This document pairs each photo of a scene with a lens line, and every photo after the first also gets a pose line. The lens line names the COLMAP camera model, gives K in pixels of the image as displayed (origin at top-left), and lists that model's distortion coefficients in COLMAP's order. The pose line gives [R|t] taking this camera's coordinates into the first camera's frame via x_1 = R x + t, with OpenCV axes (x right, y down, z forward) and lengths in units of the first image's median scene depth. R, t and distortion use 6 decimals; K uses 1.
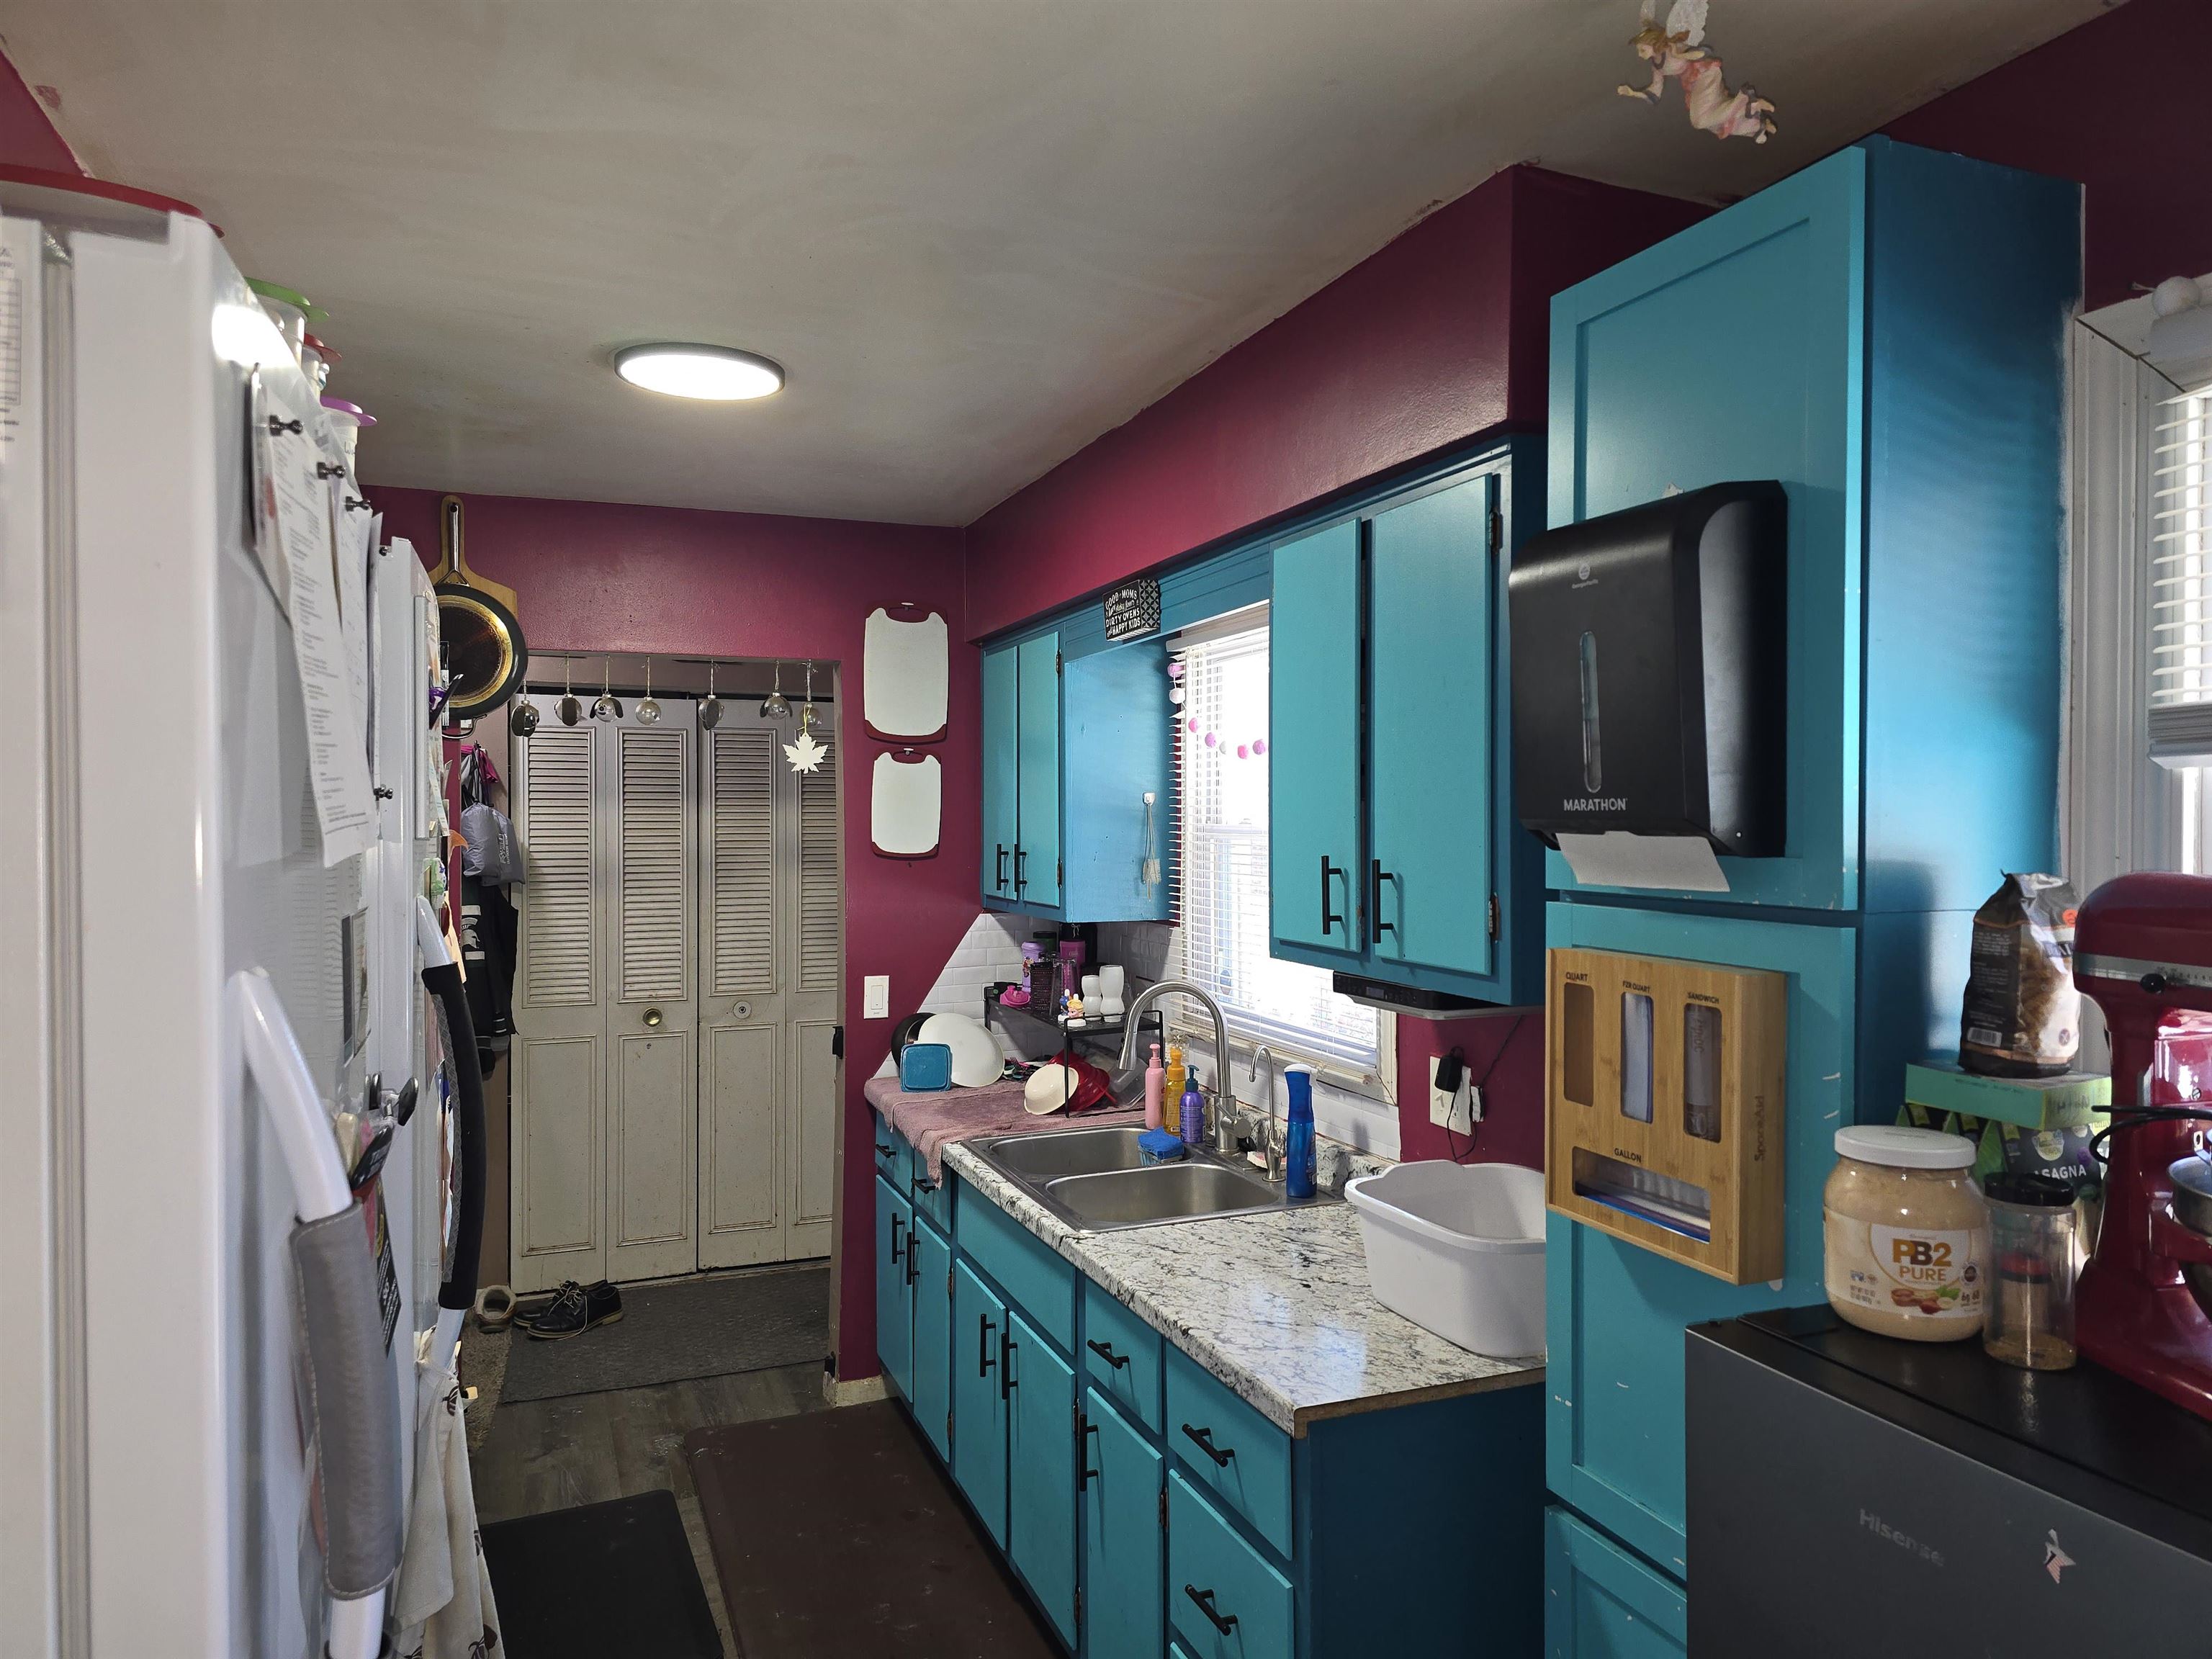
lens RADIAL K [[1490.7, 0, 1118.5], [0, 1490.7, 829.0], [0, 0, 1]] dist [0.057017, -0.052104]
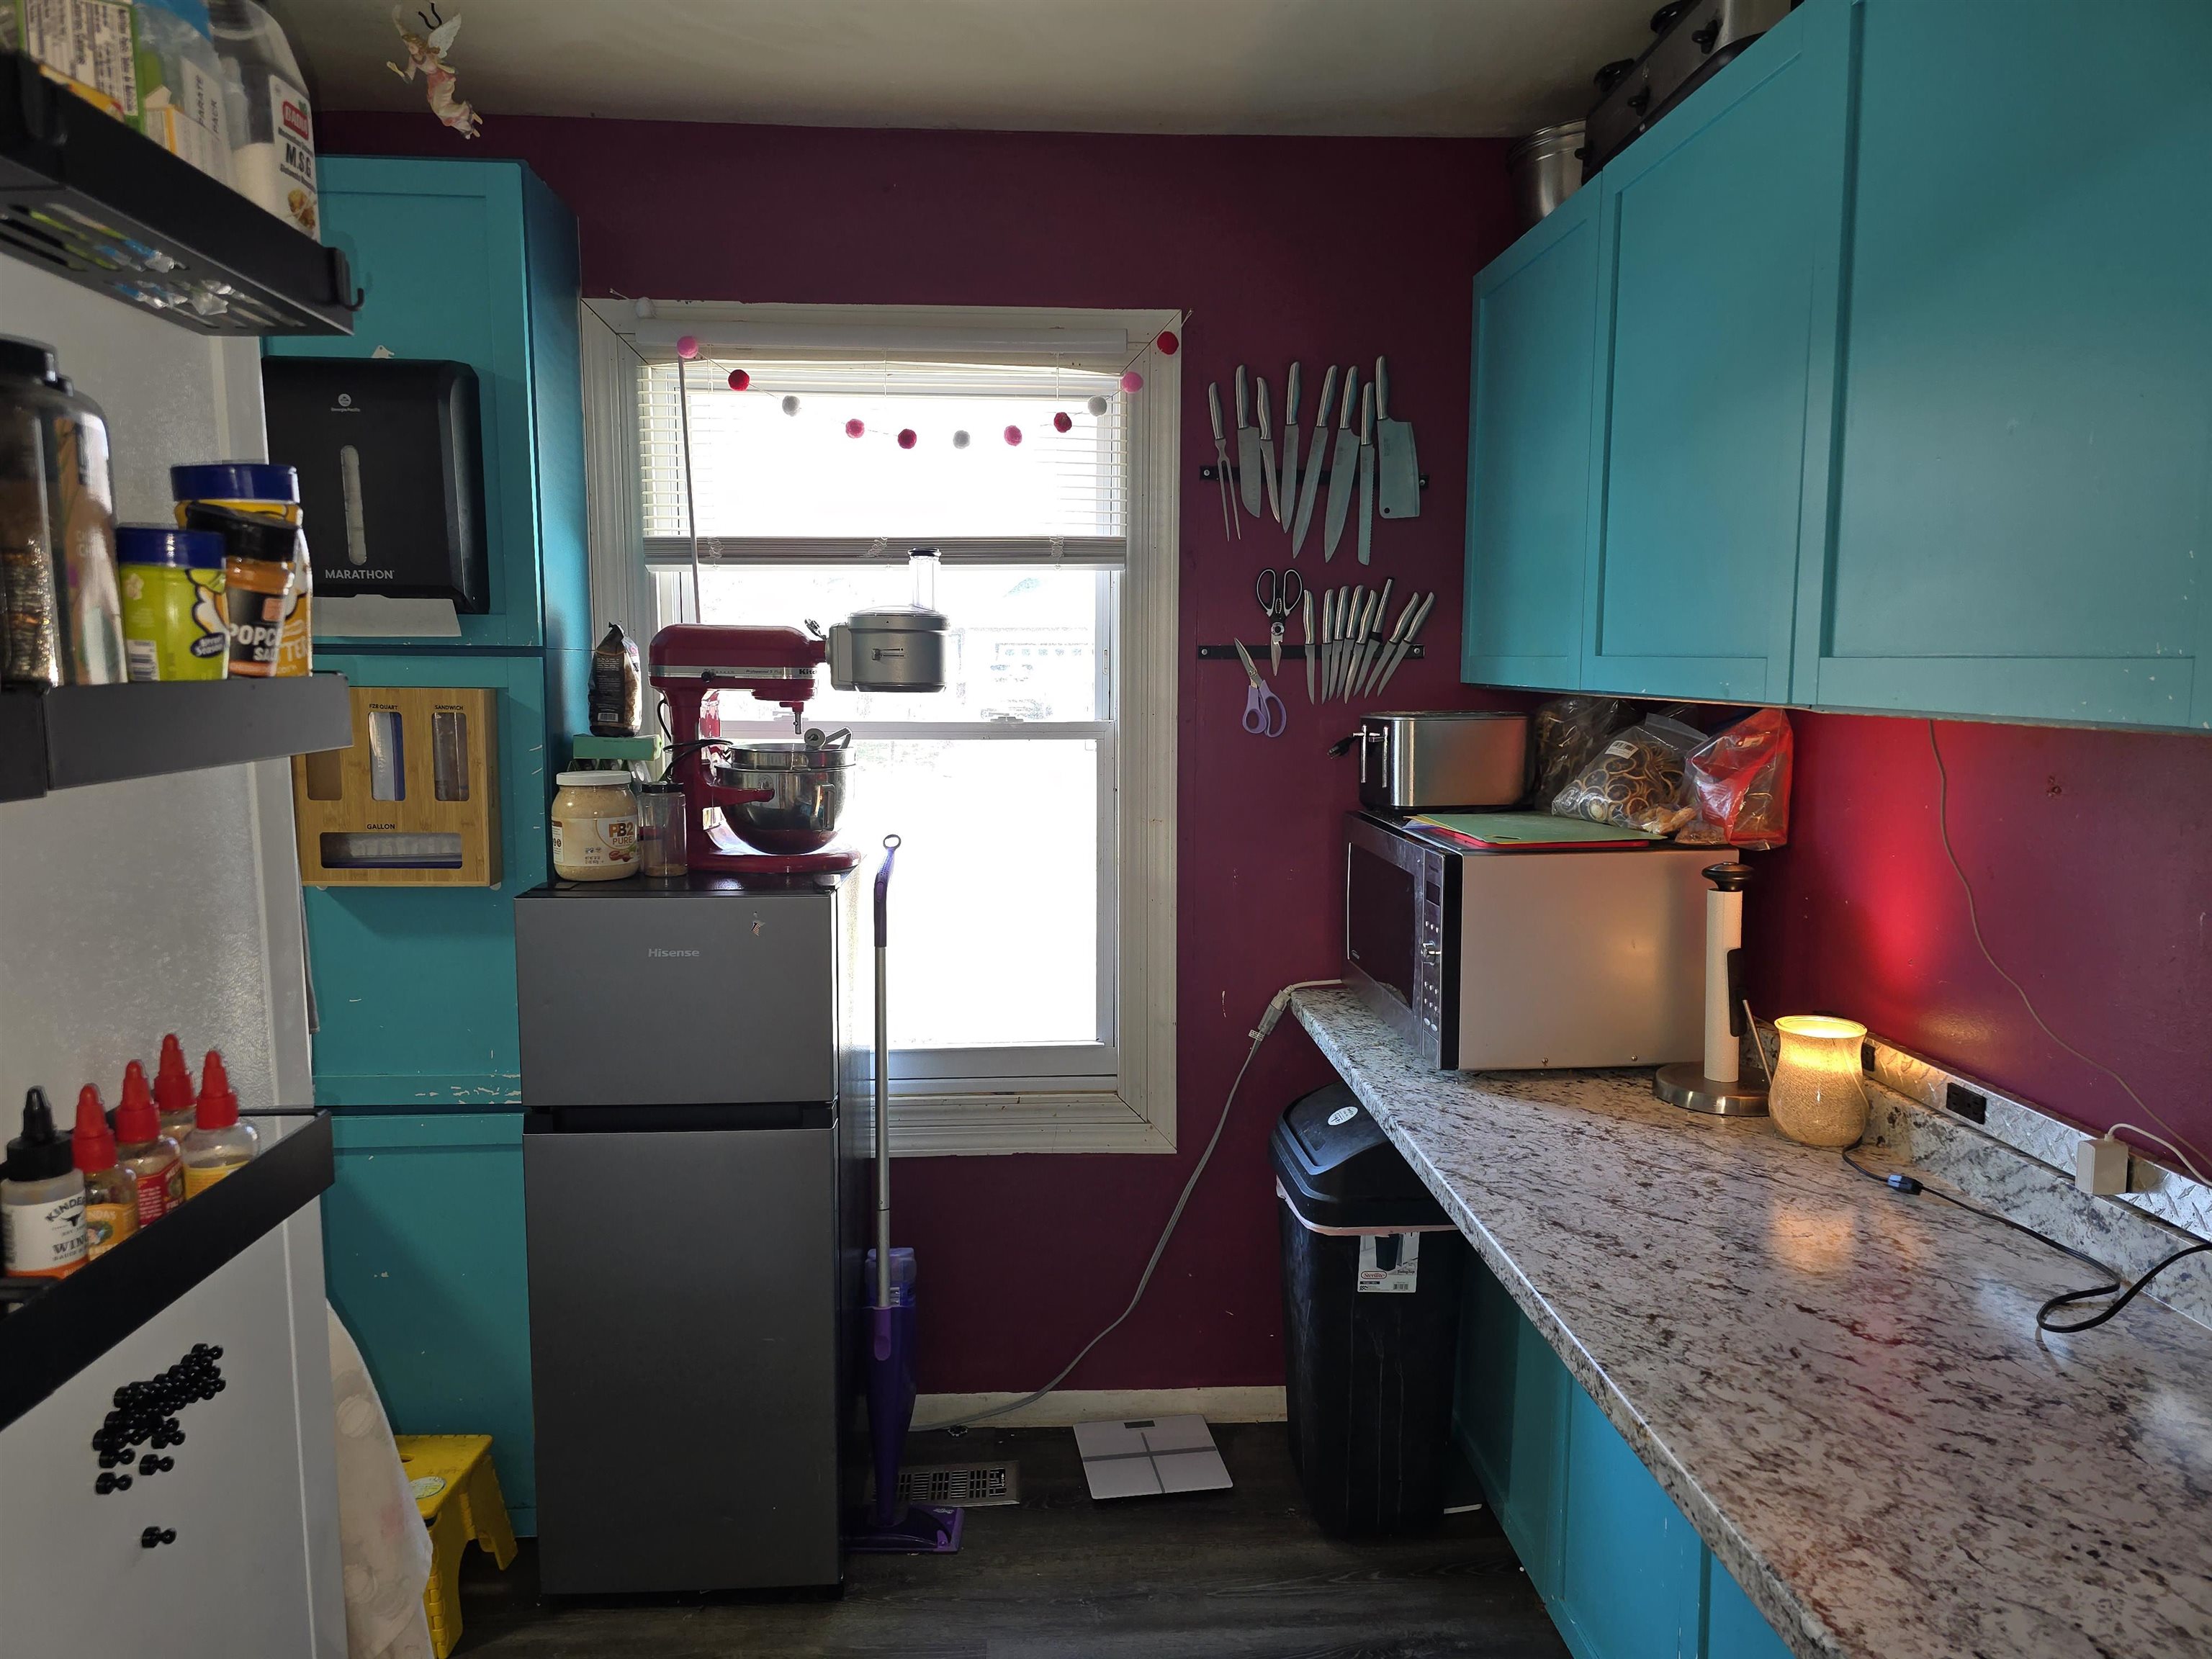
lens RADIAL K [[1490.7, 0, 1118.5], [0, 1490.7, 829.0], [0, 0, 1]] dist [0.057017, -0.052104]
pose [[0.315588, -0.102560, 0.943337, -0.884711], [0.008050, 0.994395, 0.105418, 0.084459], [-0.948862, -0.025675, 0.314645, -0.123580]]
